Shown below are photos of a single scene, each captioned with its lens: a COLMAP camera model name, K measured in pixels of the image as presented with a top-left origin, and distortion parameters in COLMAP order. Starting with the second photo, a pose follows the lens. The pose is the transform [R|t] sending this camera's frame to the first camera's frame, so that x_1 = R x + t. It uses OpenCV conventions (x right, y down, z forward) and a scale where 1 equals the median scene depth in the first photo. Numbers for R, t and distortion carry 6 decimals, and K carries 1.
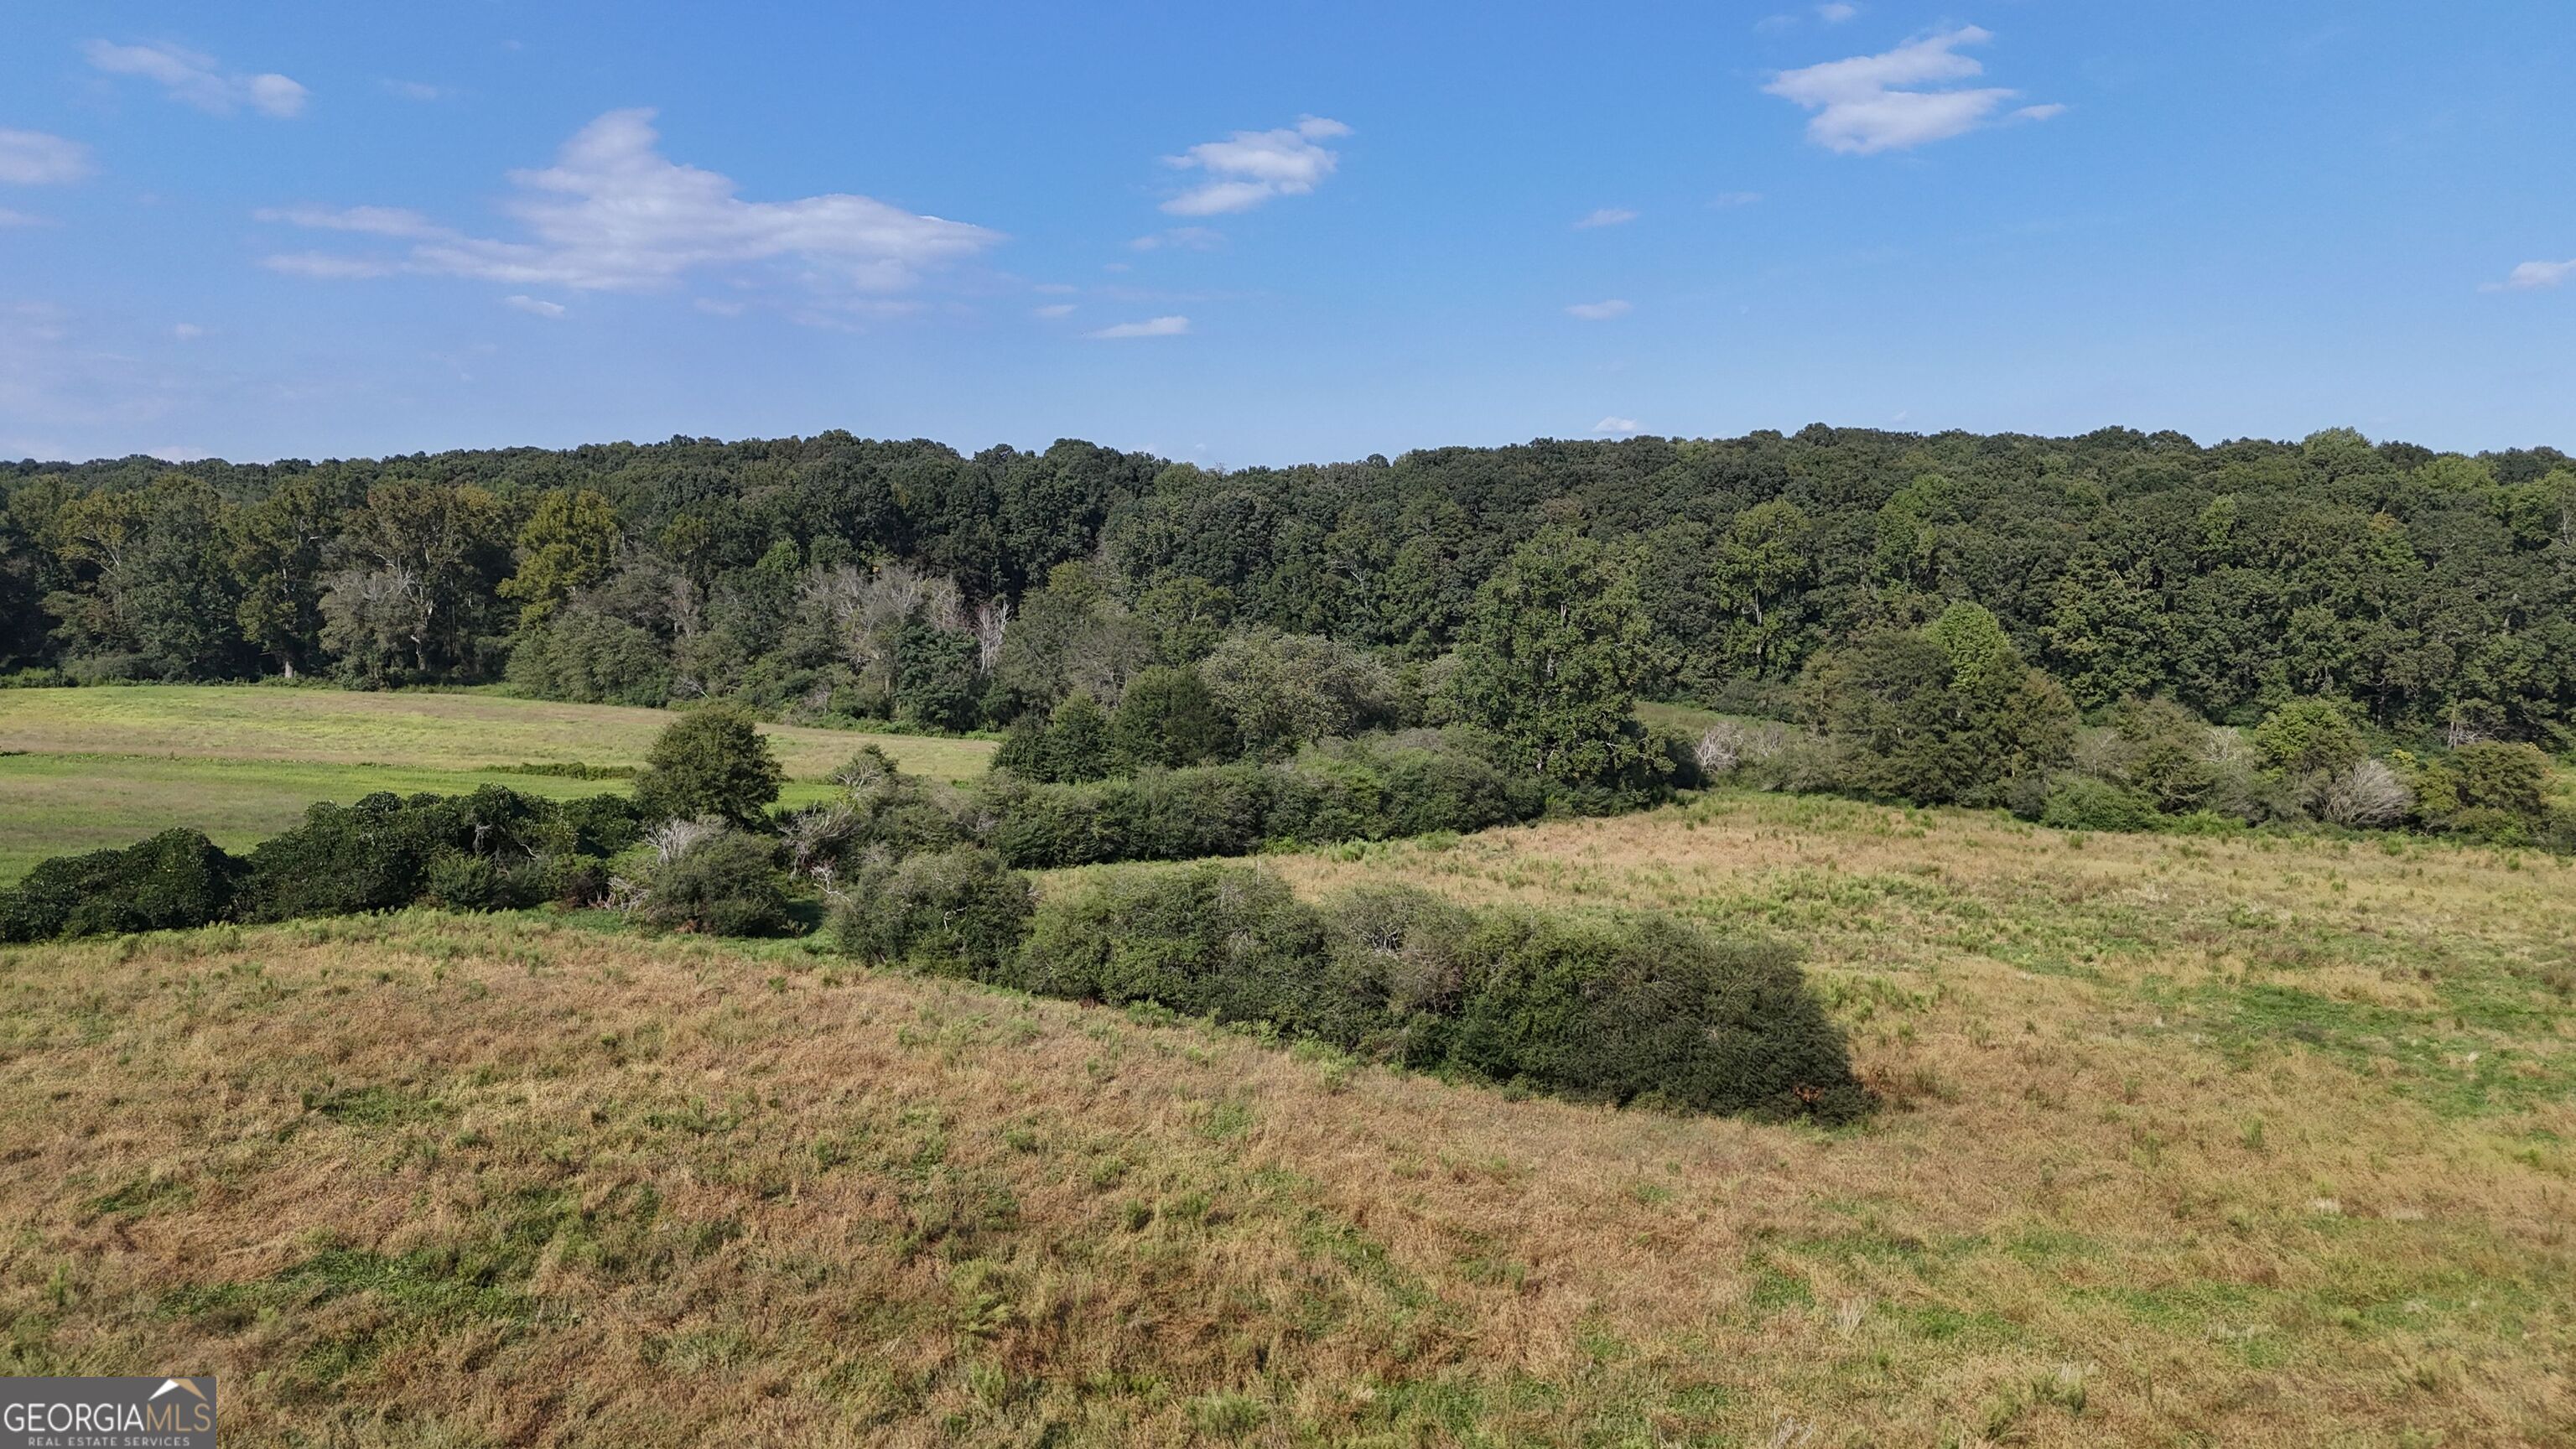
lens RADIAL K [[1892.4, 0, 1286.6], [0, 1892.4, 734.4], [0, 0, 1]] dist [0.078148, -0.079558]
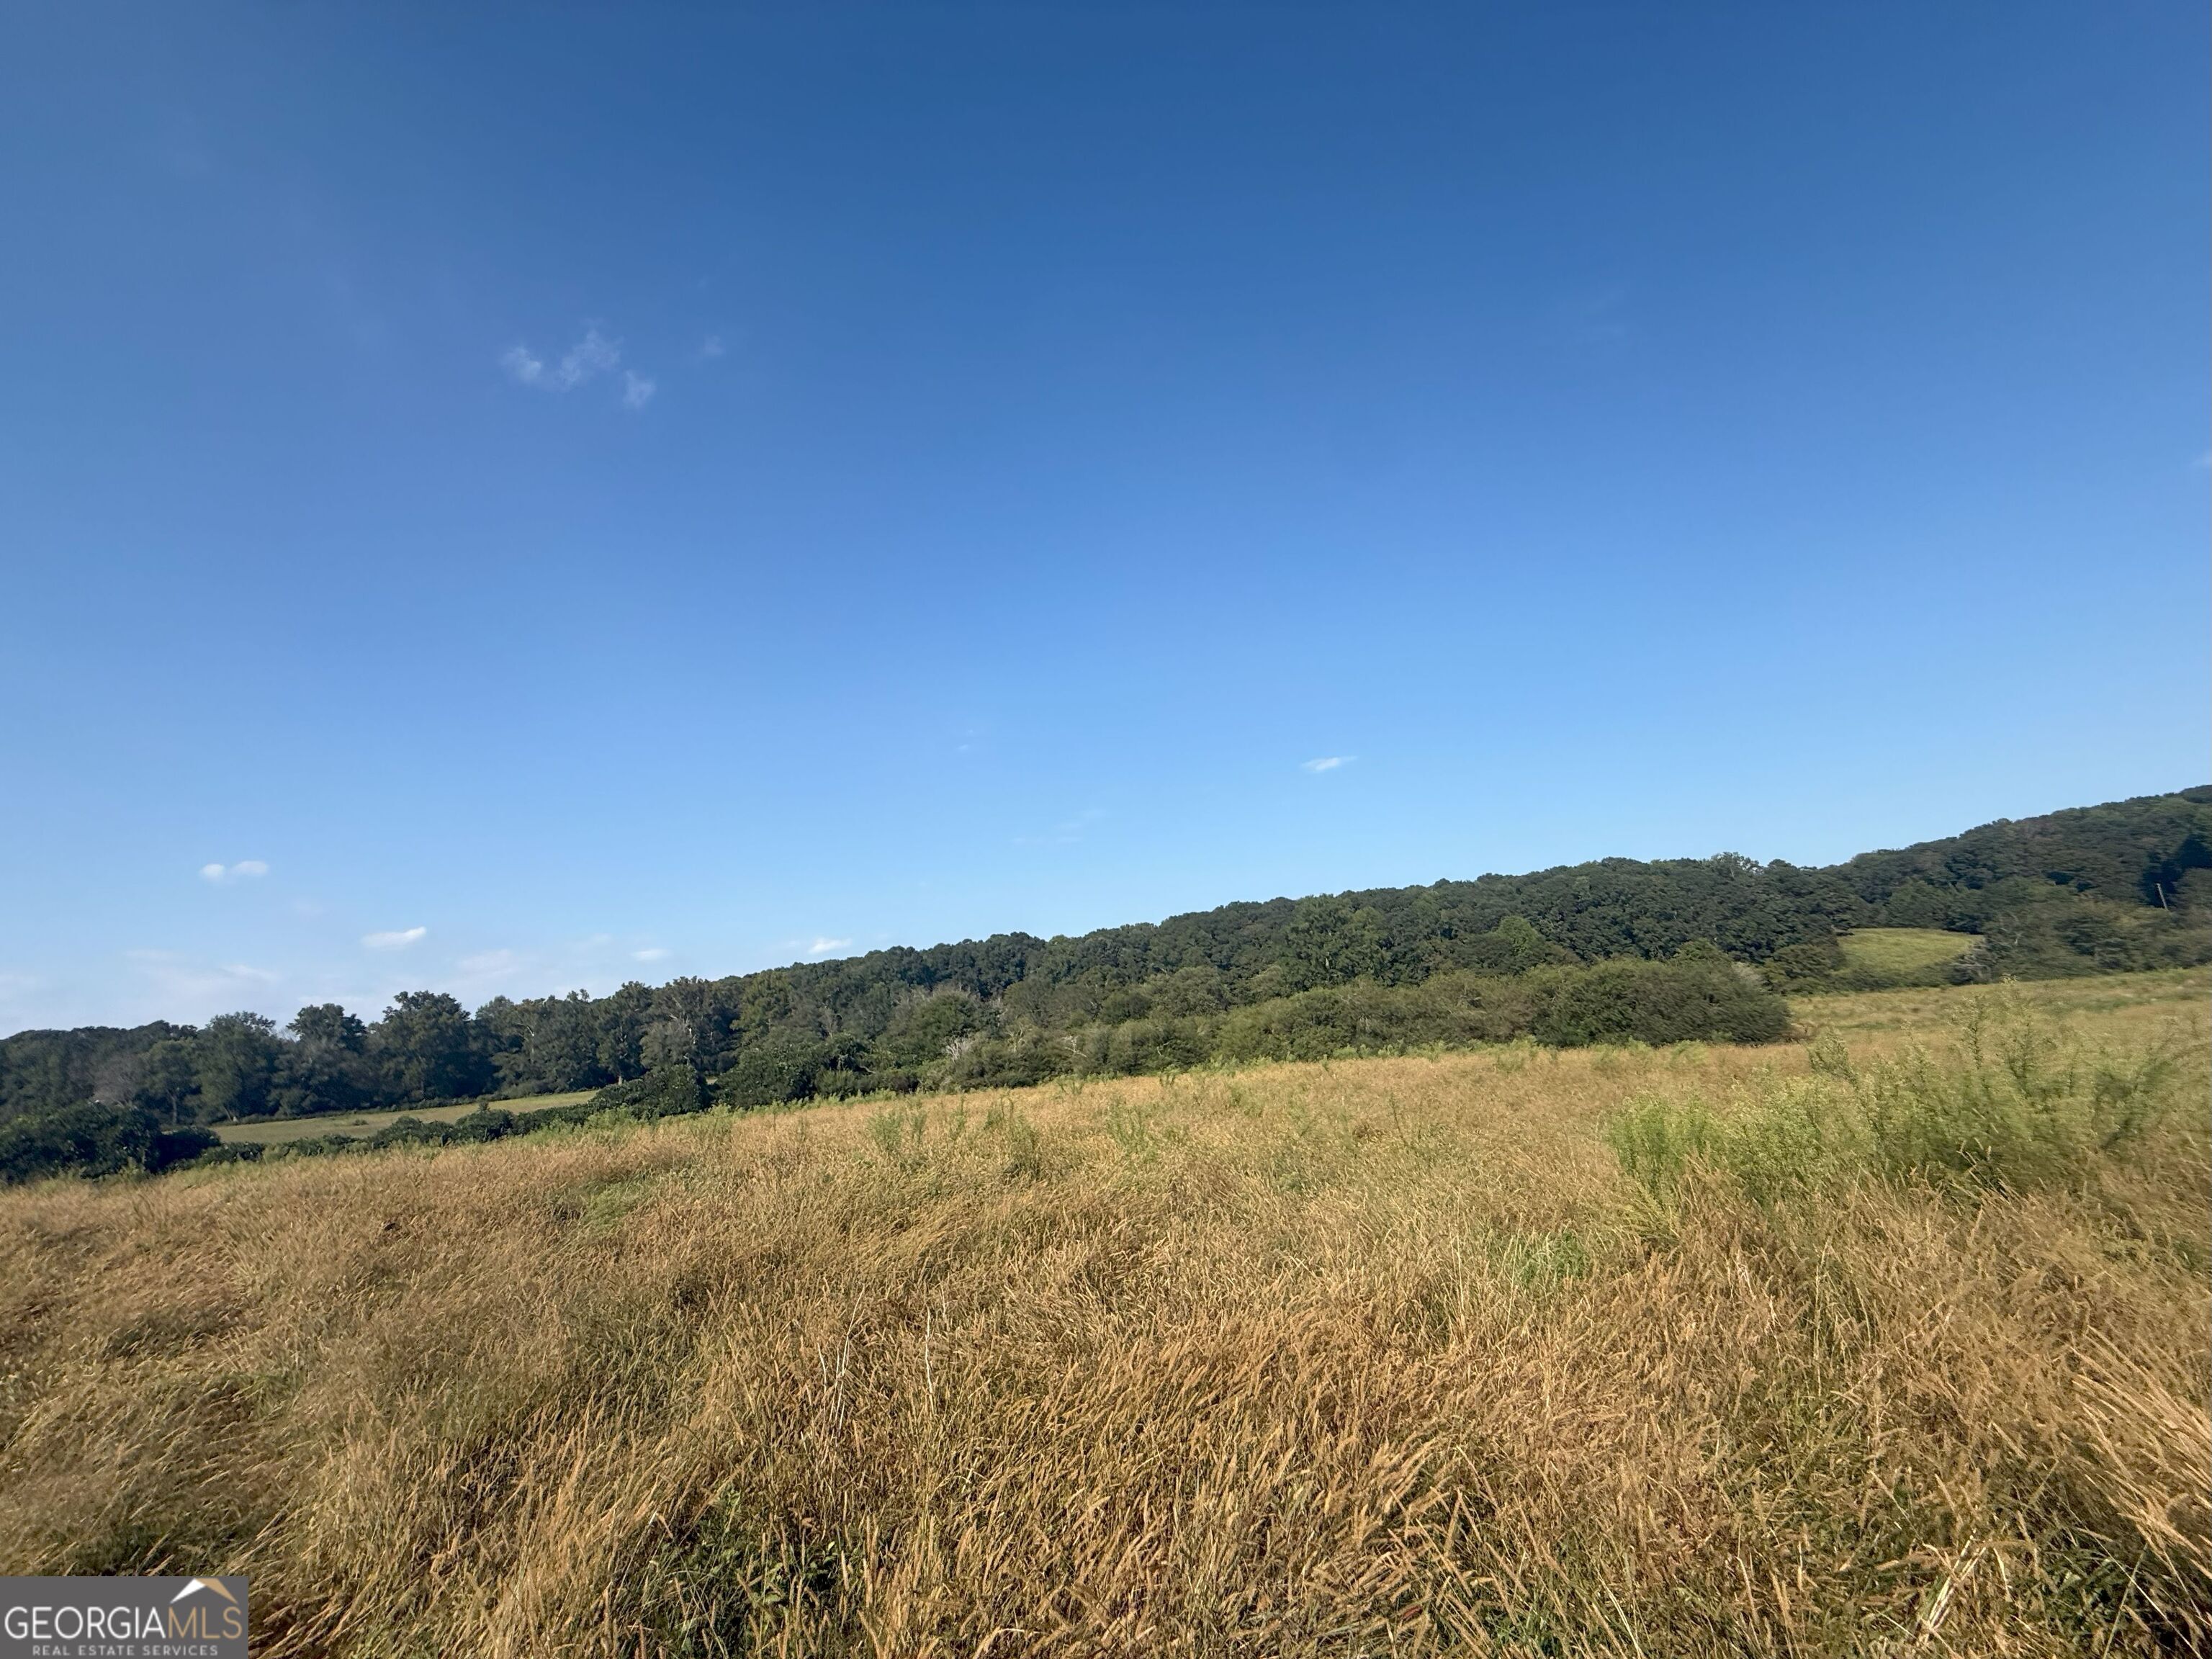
lens RADIAL K [[878.8, 0, 1099.4], [0, 878.8, 825.9], [0, 0, 1]] dist [0.000211, -0.000486]
pose [[0.992393, -0.094664, 0.078711, -0.114395], [0.114250, 0.946327, -0.302345, 0.057782], [-0.045865, 0.309038, 0.949943, 0.084065]]
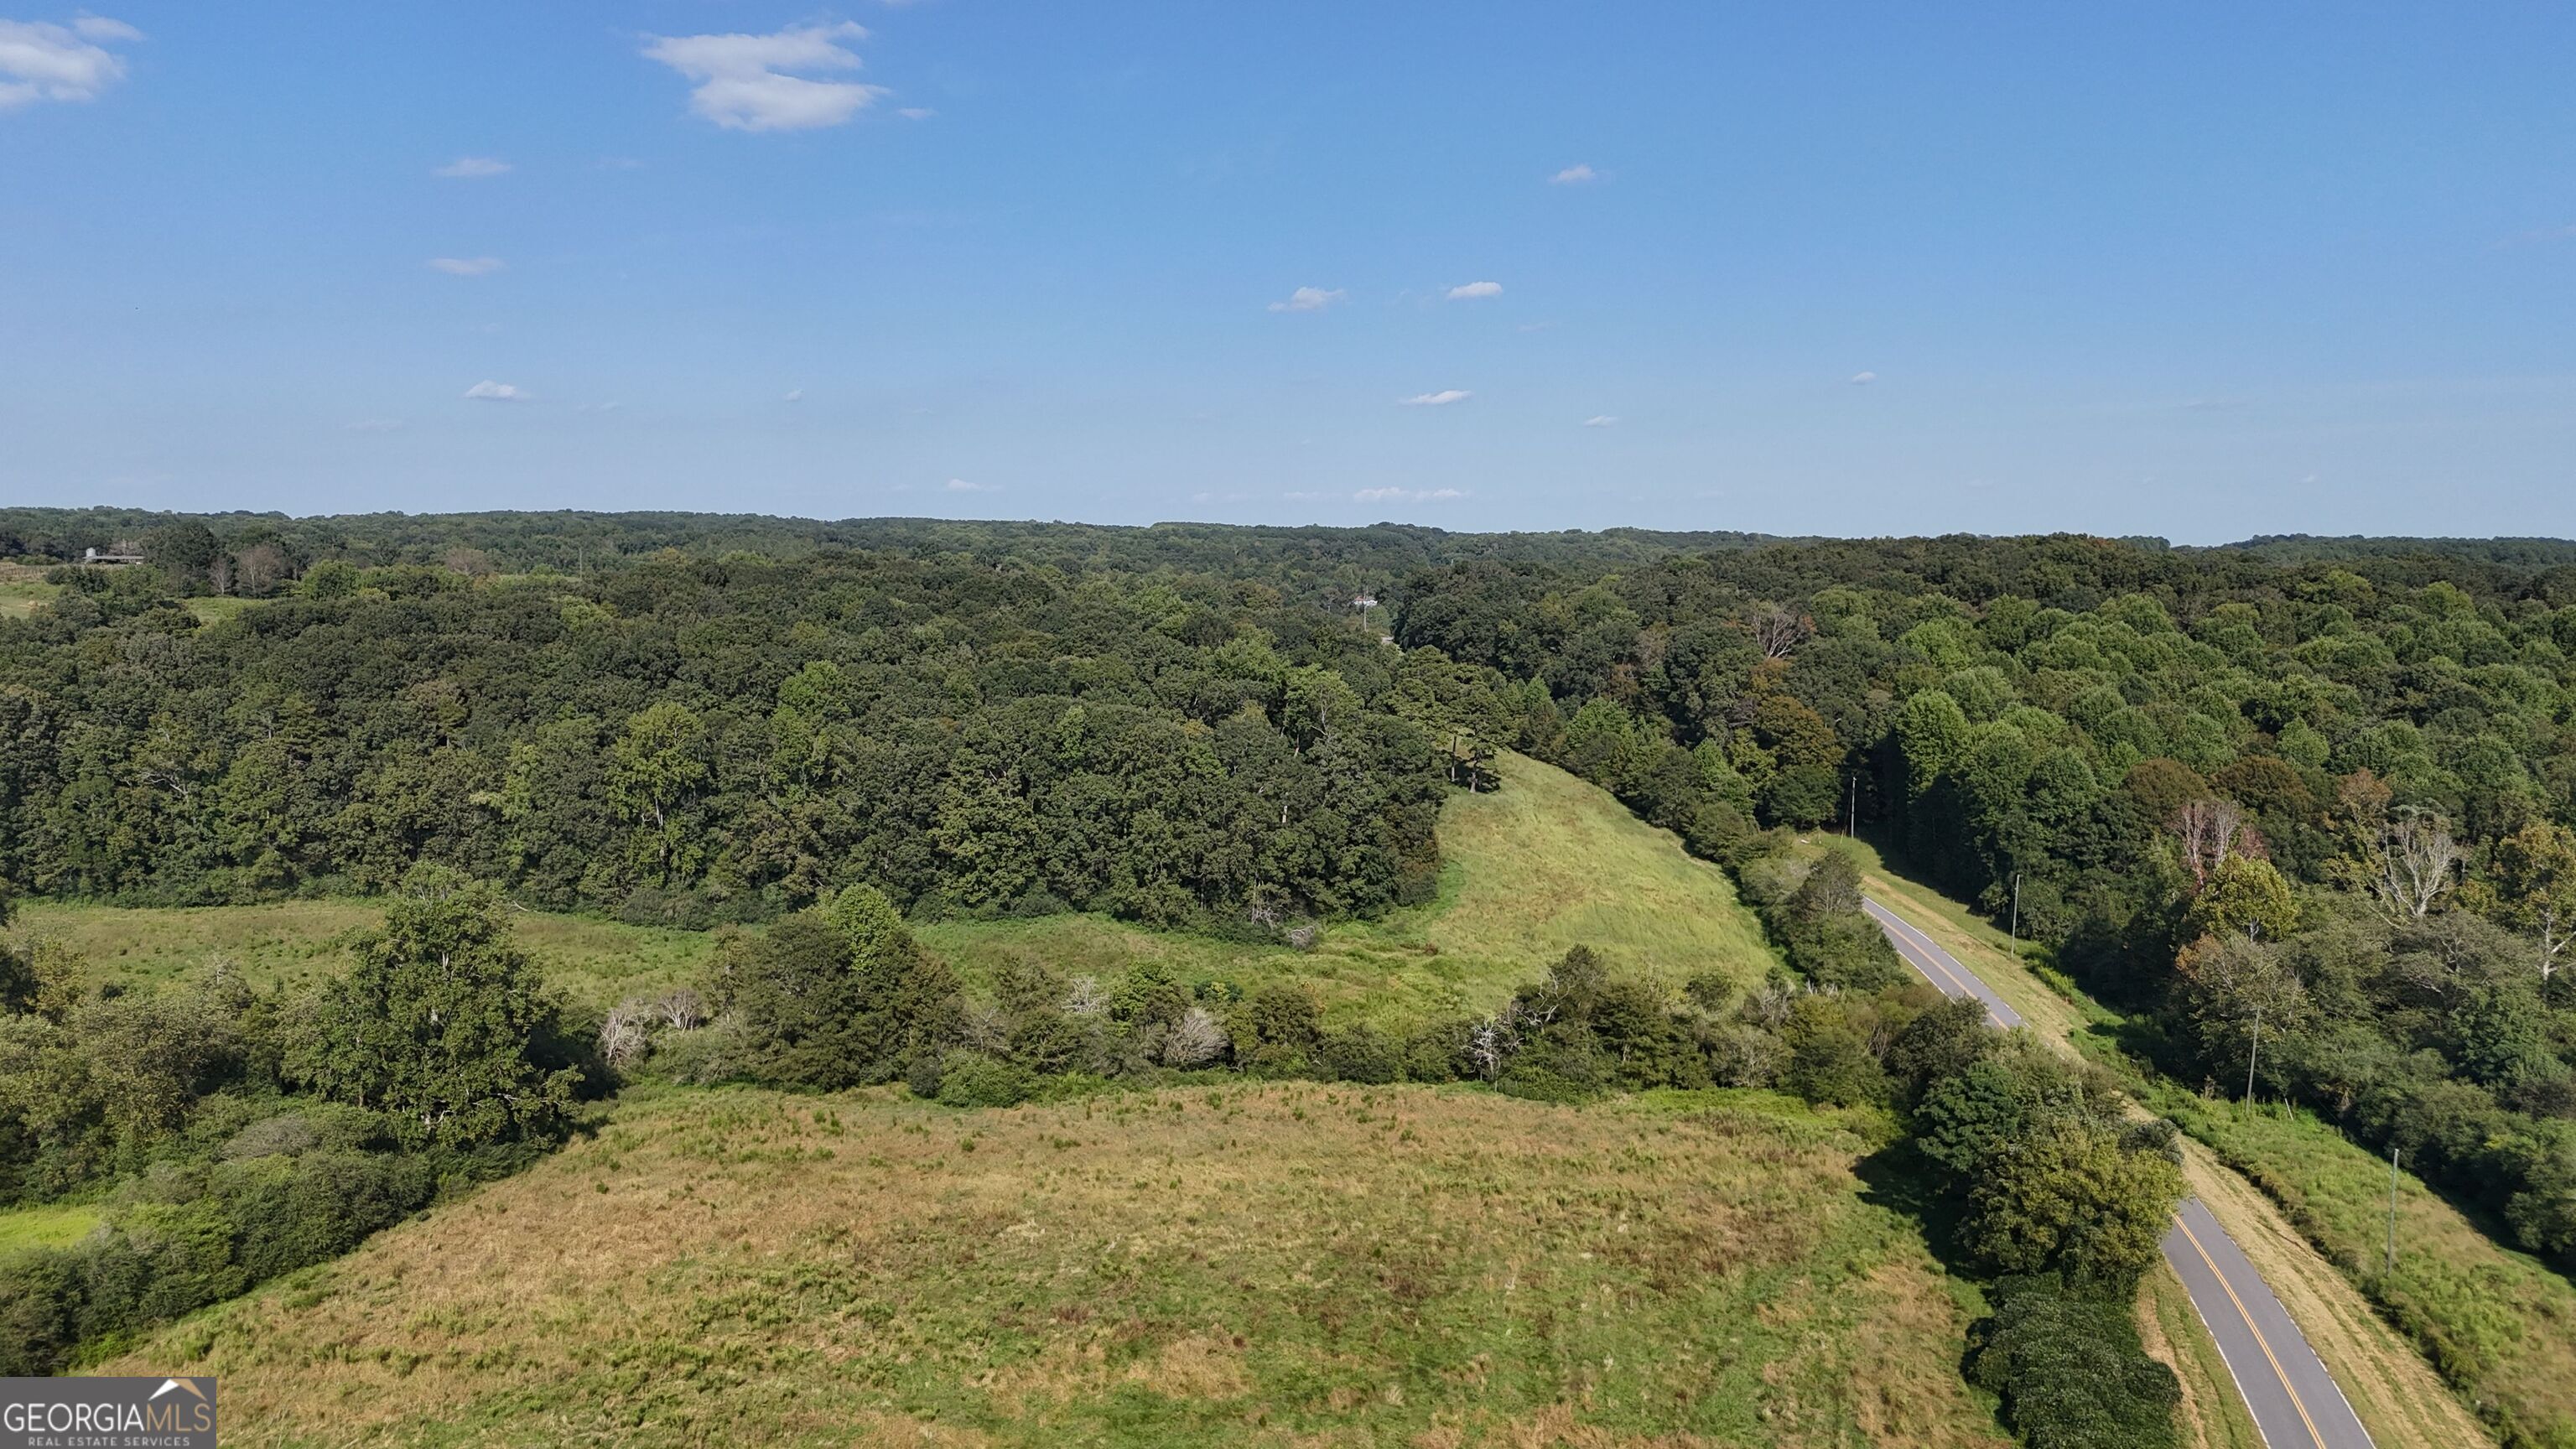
lens RADIAL K [[1892.4, 0, 1285.4], [0, 1892.4, 730.1], [0, 0, 1]] dist [0.078148, -0.079558]
pose [[0.847714, -0.059246, 0.527135, 0.004685], [0.053012, 0.998230, 0.026942, -0.136918], [-0.527799, 0.005105, 0.849354, -0.014421]]
